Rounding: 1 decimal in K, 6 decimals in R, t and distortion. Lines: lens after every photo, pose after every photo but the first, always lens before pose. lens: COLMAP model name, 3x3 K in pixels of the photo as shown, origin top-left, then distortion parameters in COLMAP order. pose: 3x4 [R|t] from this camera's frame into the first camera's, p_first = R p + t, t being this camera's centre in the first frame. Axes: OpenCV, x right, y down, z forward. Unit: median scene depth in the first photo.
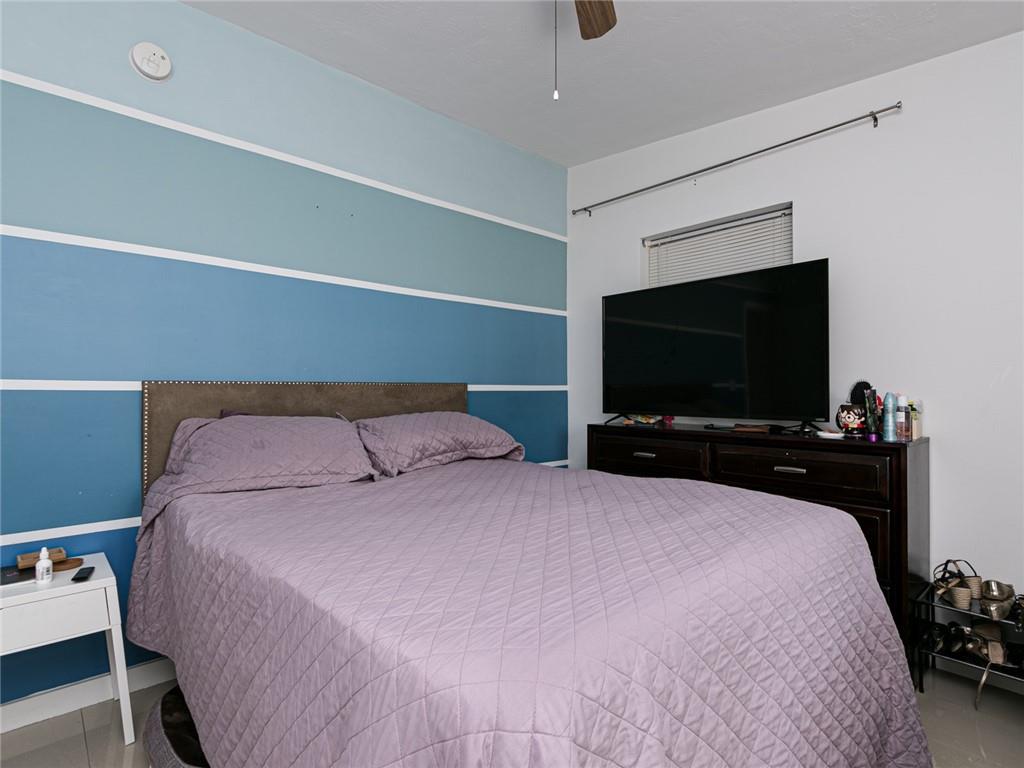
lens RADIAL K [[520.4, 0, 512.0], [0, 520.4, 384.0], [0, 0, 1]] dist [0.000420, -0.000320]
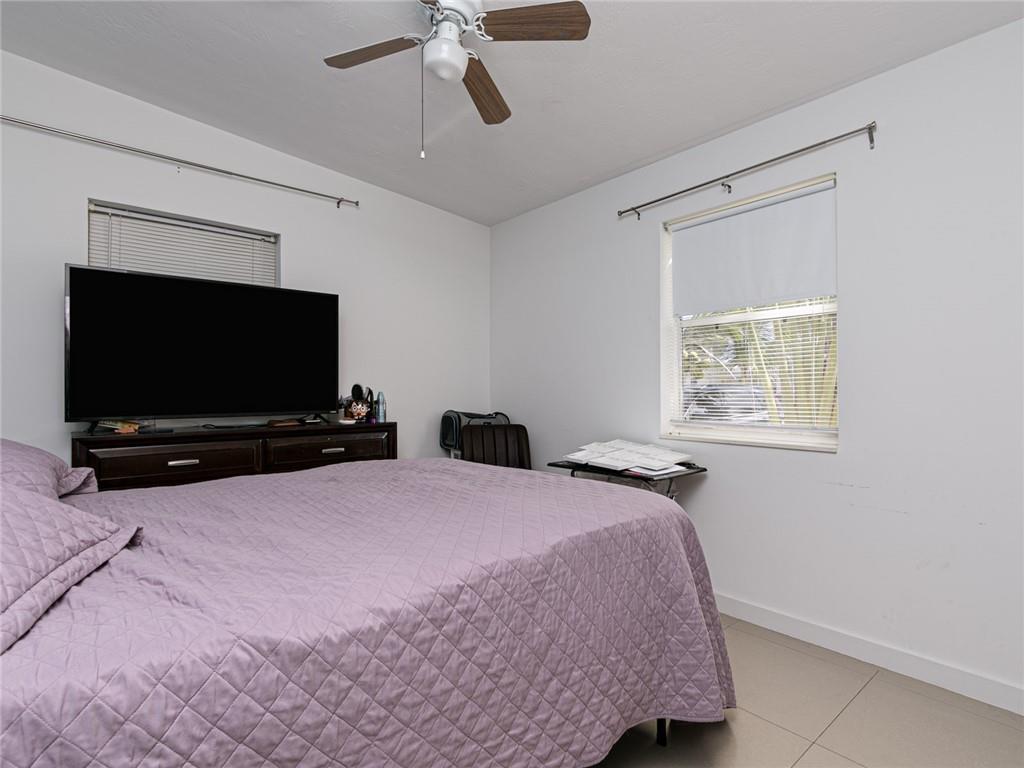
lens RADIAL K [[520.4, 0, 512.0], [0, 520.4, 384.0], [0, 0, 1]] dist [0.000420, -0.000320]
pose [[0.039496, 0.011957, 0.999148, -0.699742], [-0.008907, 0.999893, -0.011614, 0.006625], [-0.999180, -0.008441, 0.039598, 0.445561]]
